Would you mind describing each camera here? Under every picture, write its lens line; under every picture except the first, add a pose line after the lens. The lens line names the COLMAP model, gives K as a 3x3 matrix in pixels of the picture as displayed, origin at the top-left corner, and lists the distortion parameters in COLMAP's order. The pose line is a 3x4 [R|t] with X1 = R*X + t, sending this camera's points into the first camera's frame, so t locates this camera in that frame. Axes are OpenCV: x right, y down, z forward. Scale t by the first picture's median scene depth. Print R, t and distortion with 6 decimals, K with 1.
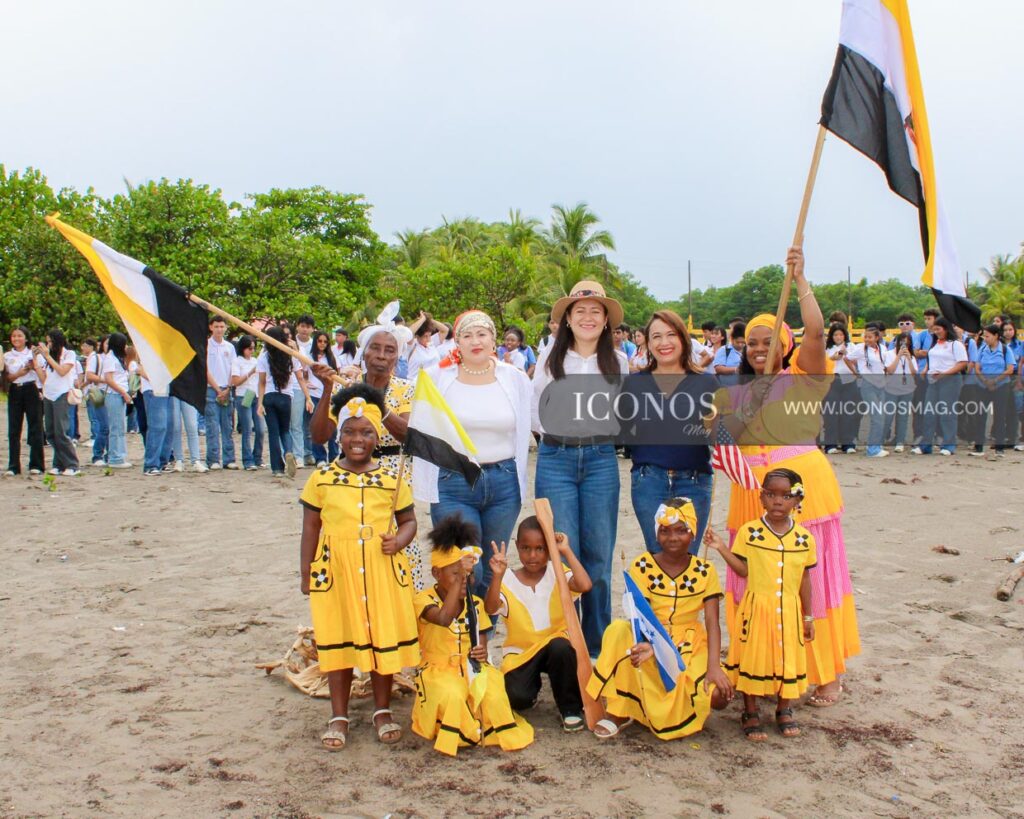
lens RADIAL K [[1259.2, 0, 512.0], [0, 1259.2, 409.5], [0, 0, 1]] dist [-0.084447, -0.015511]
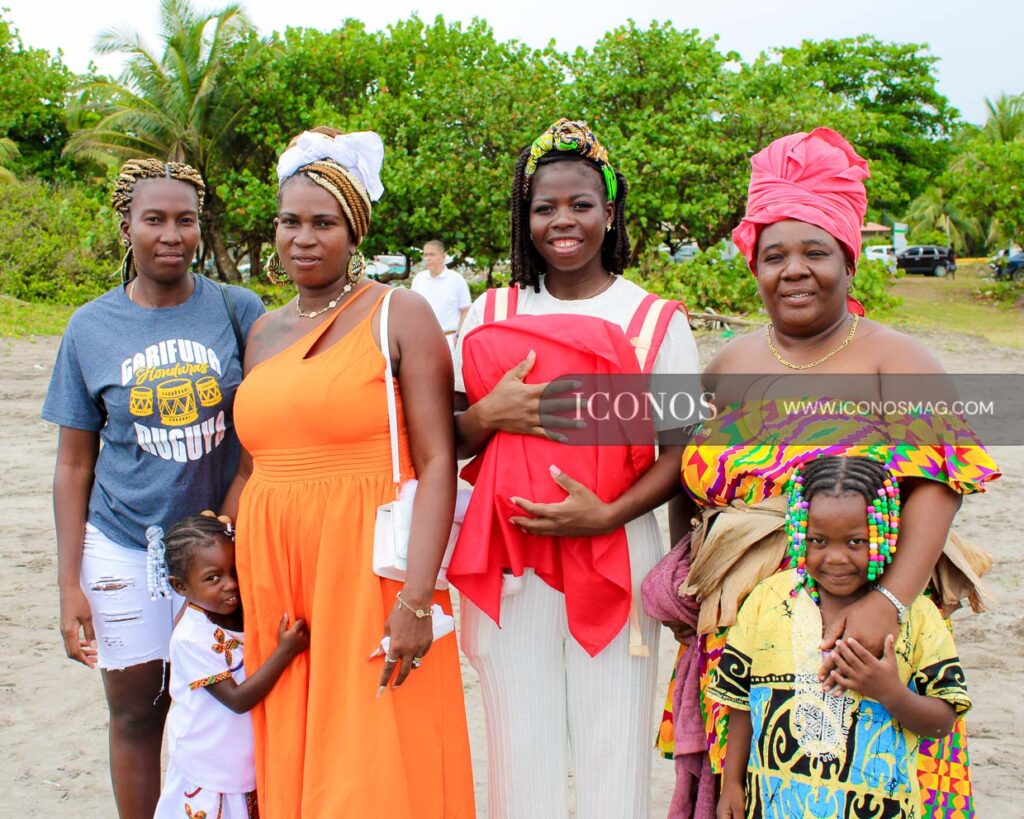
lens RADIAL K [[1259.2, 0, 512.0], [0, 1259.2, 409.5], [0, 0, 1]] dist [-0.084447, -0.015511]
pose [[0.888003, 0.073373, -0.453945, 0.009886], [-0.035918, 0.995239, 0.090602, -0.015347], [0.458432, -0.064150, 0.886411, 0.236435]]
